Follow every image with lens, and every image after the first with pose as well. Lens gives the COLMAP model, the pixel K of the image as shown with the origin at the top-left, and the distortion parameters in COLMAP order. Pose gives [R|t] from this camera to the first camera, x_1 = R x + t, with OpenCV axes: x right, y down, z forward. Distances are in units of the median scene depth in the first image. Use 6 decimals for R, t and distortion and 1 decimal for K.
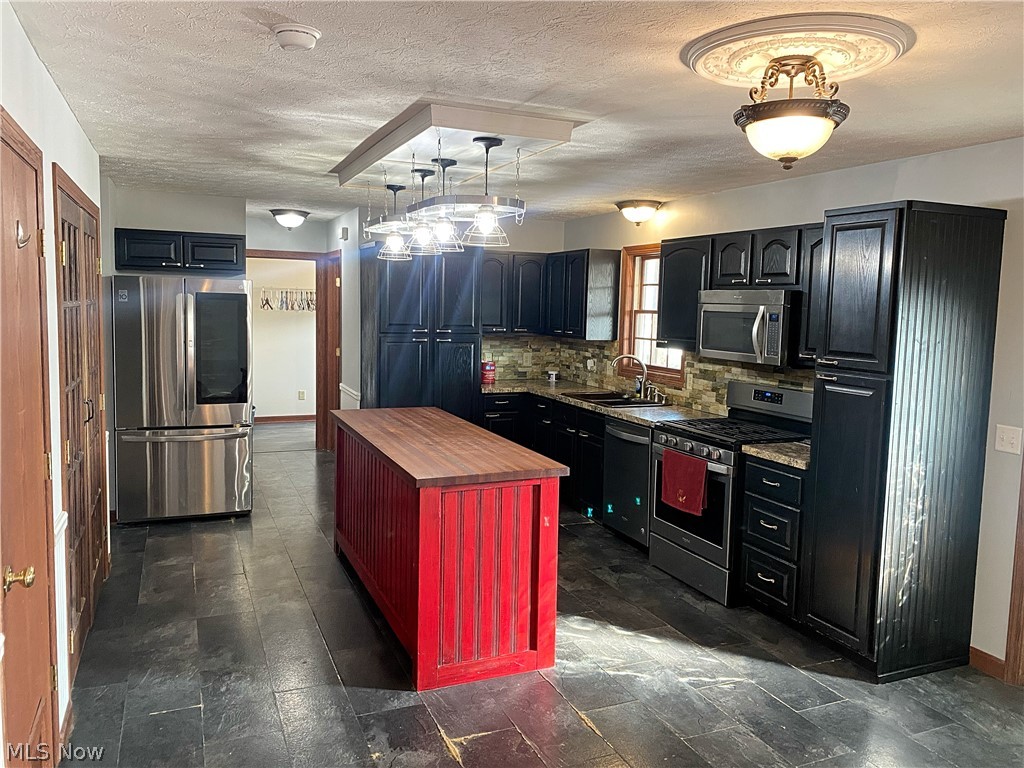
lens RADIAL K [[784.6, 0, 509.9], [0, 784.6, 388.2], [0, 0, 1]] dist [-0.000349, -0.001549]
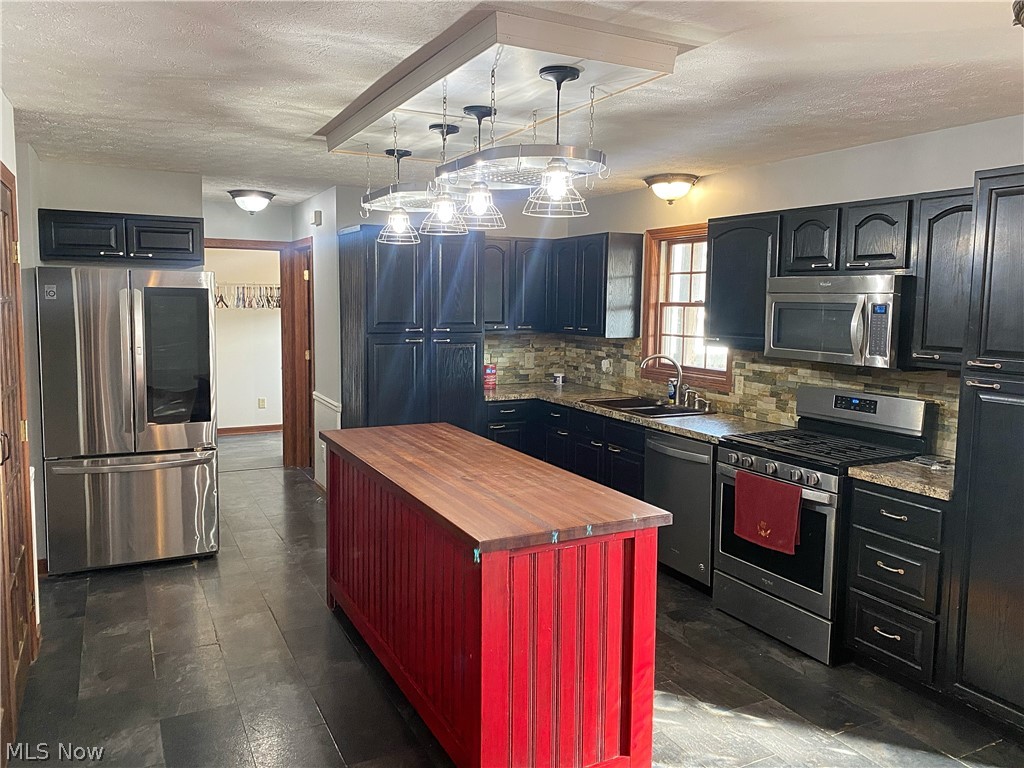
lens RADIAL K [[788.4, 0, 512.0], [0, 788.4, 384.0], [0, 0, 1]] dist [-0.001679, 0.002937]
pose [[0.997565, -0.019442, 0.066975, -0.079474], [0.019392, 0.999811, 0.001397, -0.016462], [-0.066990, -0.000095, 0.997754, 0.166632]]
